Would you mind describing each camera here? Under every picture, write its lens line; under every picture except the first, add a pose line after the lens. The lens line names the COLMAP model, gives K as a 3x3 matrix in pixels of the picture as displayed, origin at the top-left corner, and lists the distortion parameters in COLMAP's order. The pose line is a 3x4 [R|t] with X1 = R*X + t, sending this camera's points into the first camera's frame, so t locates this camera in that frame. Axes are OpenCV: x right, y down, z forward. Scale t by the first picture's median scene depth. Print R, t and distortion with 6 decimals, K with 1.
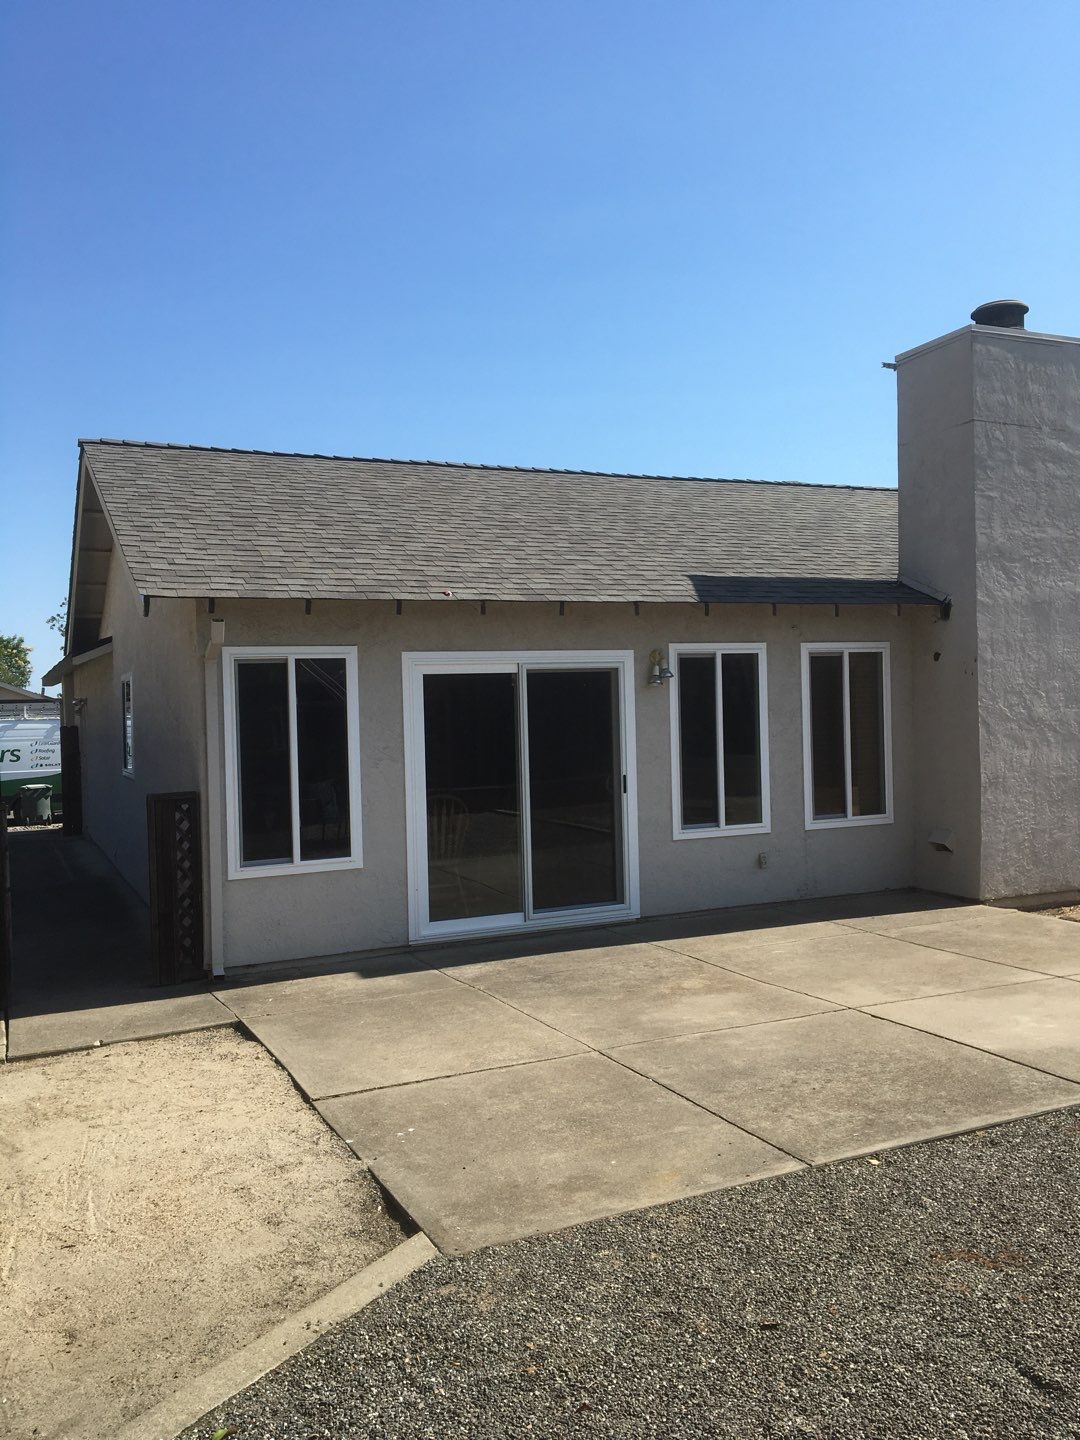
lens RADIAL K [[1208.4, 0, 540.0], [0, 1208.4, 720.0], [0, 0, 1]] dist [-0.001225, -0.008957]
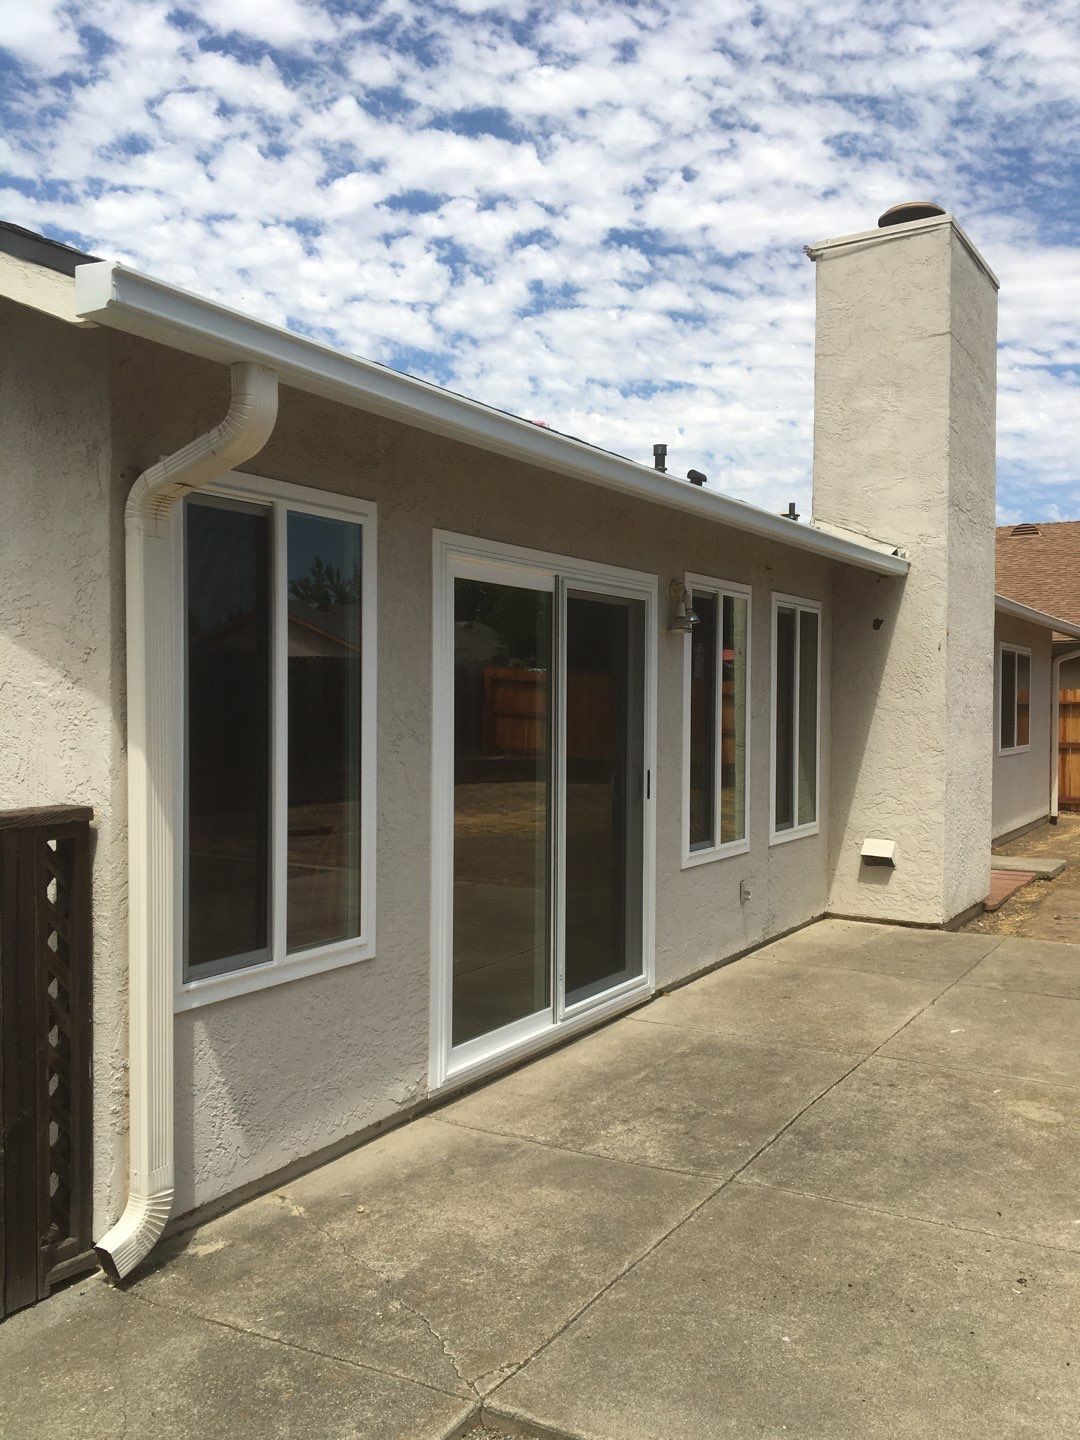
lens RADIAL K [[1208.4, 0, 540.0], [0, 1208.4, 720.0], [0, 0, 1]] dist [-0.001225, -0.008957]
pose [[0.823093, 0.025158, 0.567349, -0.495879], [-0.022073, 0.999681, -0.012306, 0.041545], [-0.567478, -0.002395, 0.823385, 0.744033]]
